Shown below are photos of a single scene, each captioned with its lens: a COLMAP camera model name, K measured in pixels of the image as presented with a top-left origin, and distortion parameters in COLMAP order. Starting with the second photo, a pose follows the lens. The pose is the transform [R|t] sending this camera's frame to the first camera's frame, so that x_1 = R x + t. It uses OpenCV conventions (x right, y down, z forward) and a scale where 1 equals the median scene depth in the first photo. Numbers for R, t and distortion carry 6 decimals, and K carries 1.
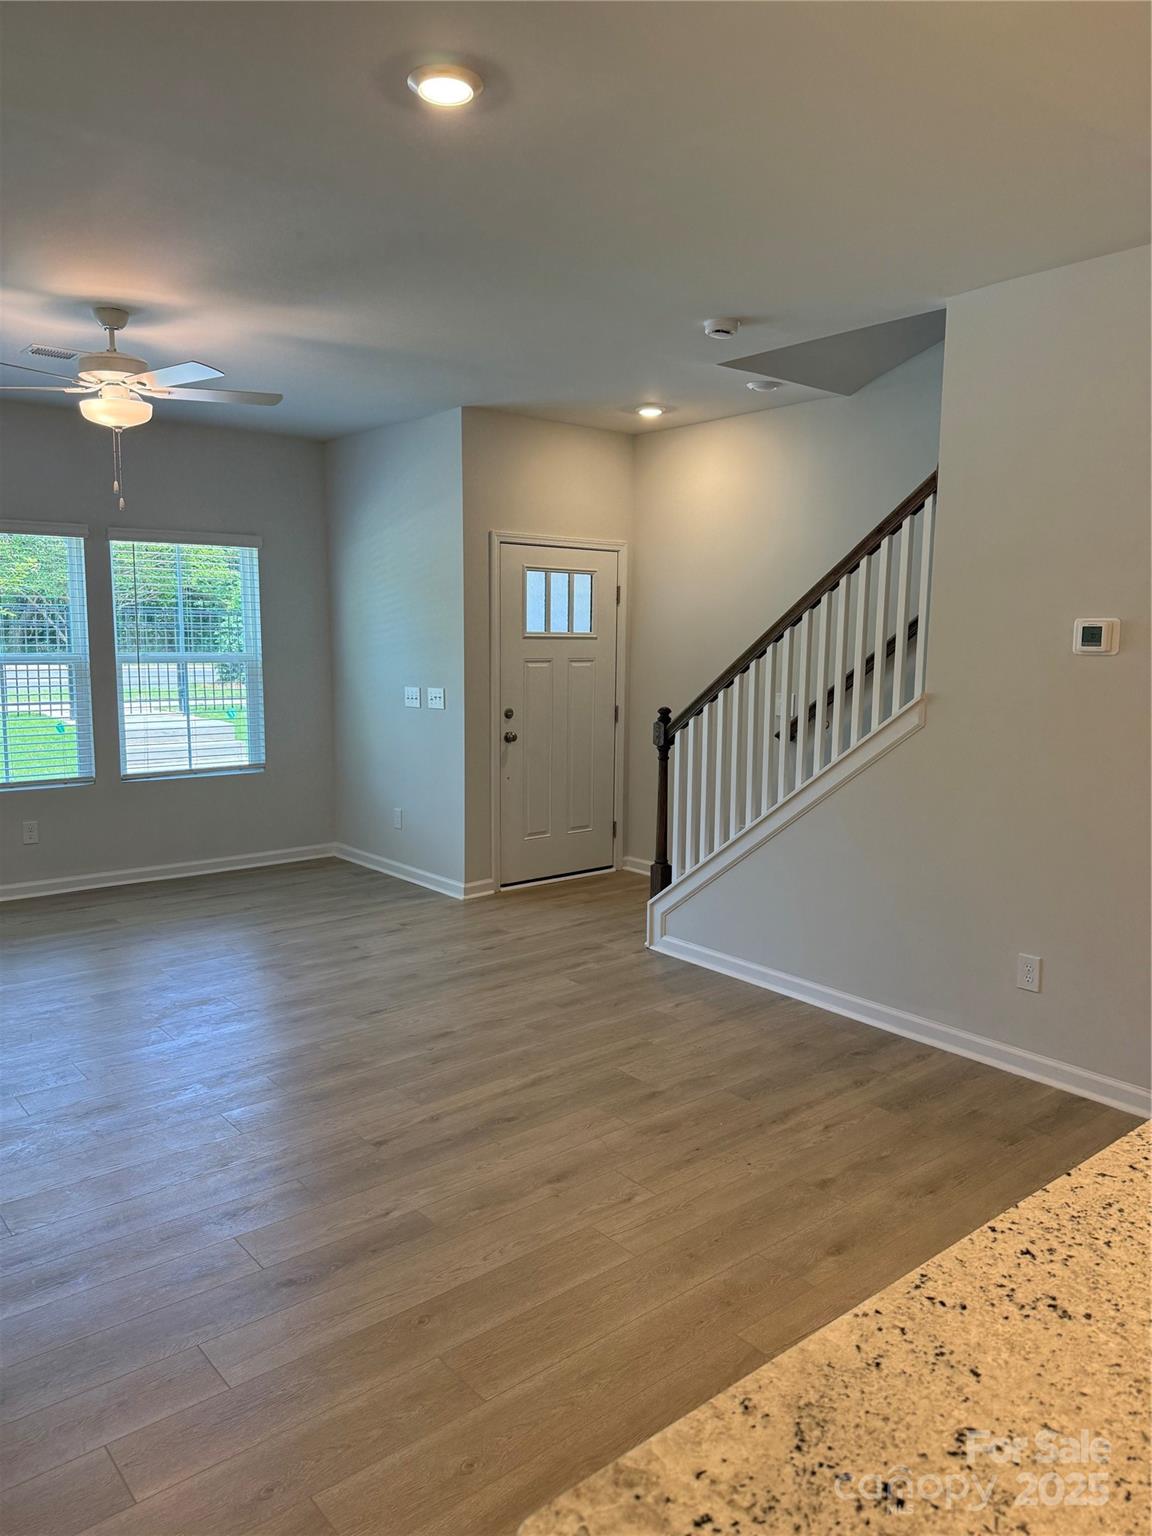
lens RADIAL K [[1057.7, 0, 580.6], [0, 1057.7, 777.9], [0, 0, 1]] dist [0.150363, -0.298437]
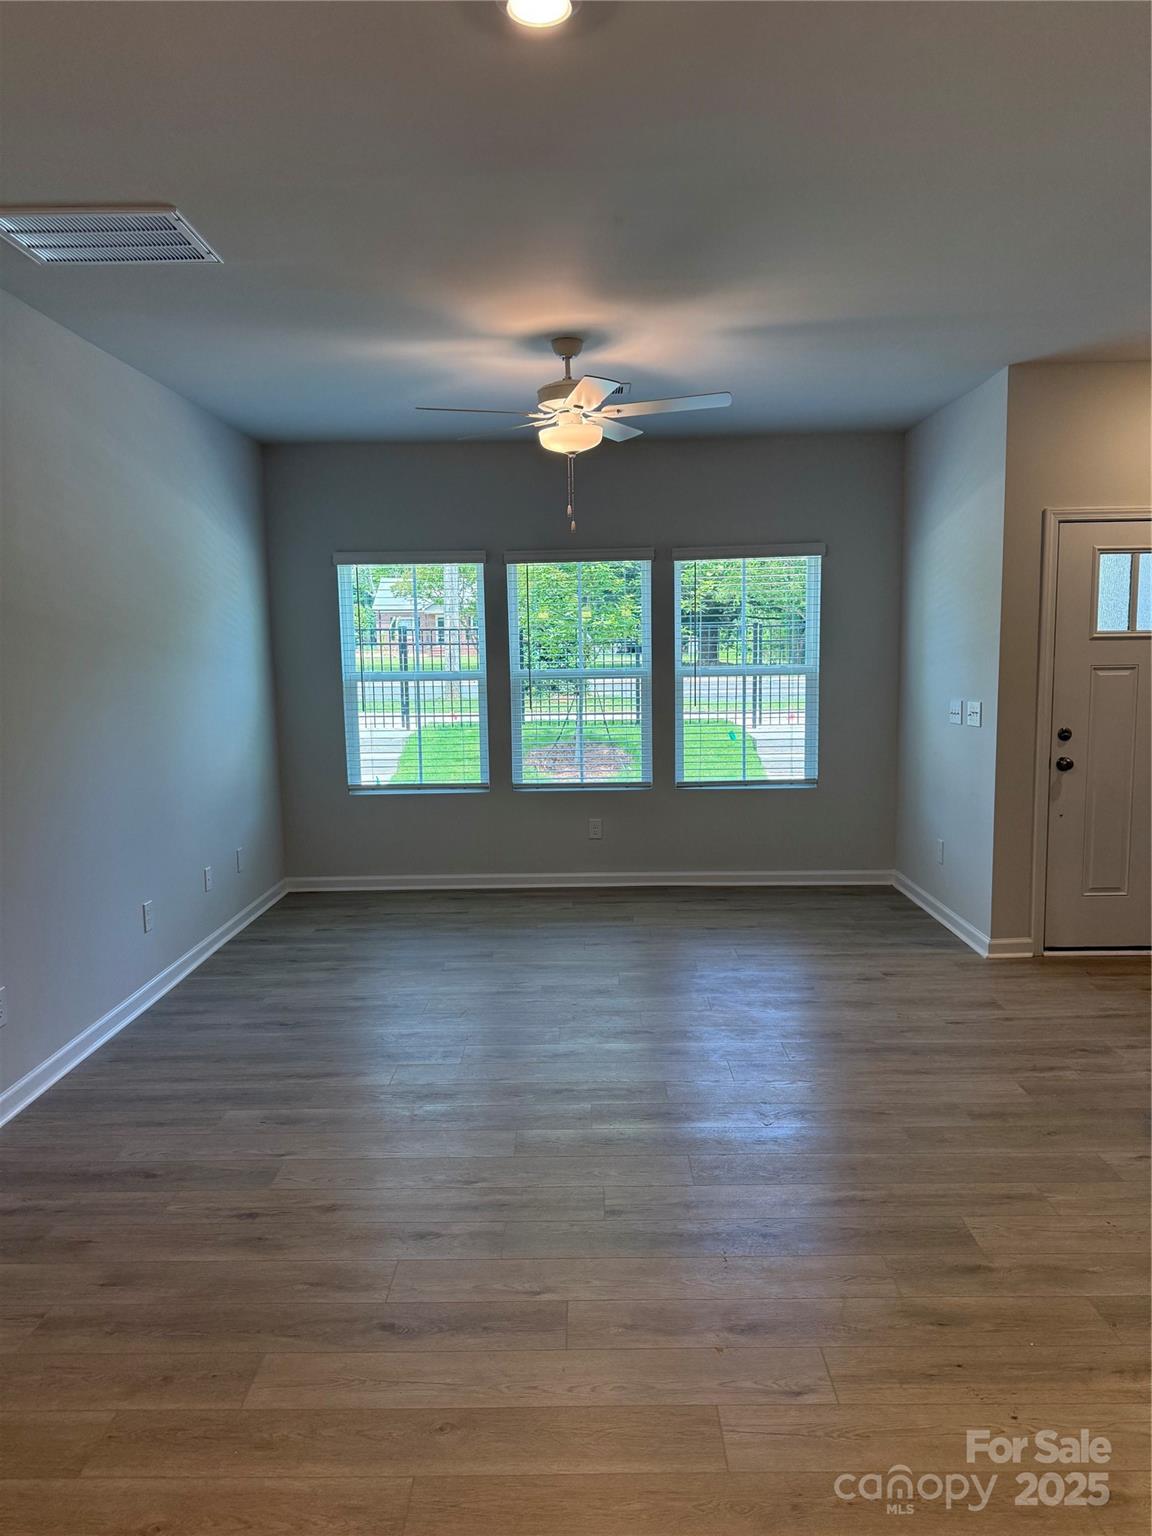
lens RADIAL K [[1057.7, 0, 580.6], [0, 1057.7, 777.9], [0, 0, 1]] dist [0.150363, -0.298437]
pose [[0.757225, 0.058681, -0.650513, 0.192550], [-0.063531, 0.997851, 0.016060, -0.019026], [0.650057, 0.029167, 0.759325, 0.156818]]
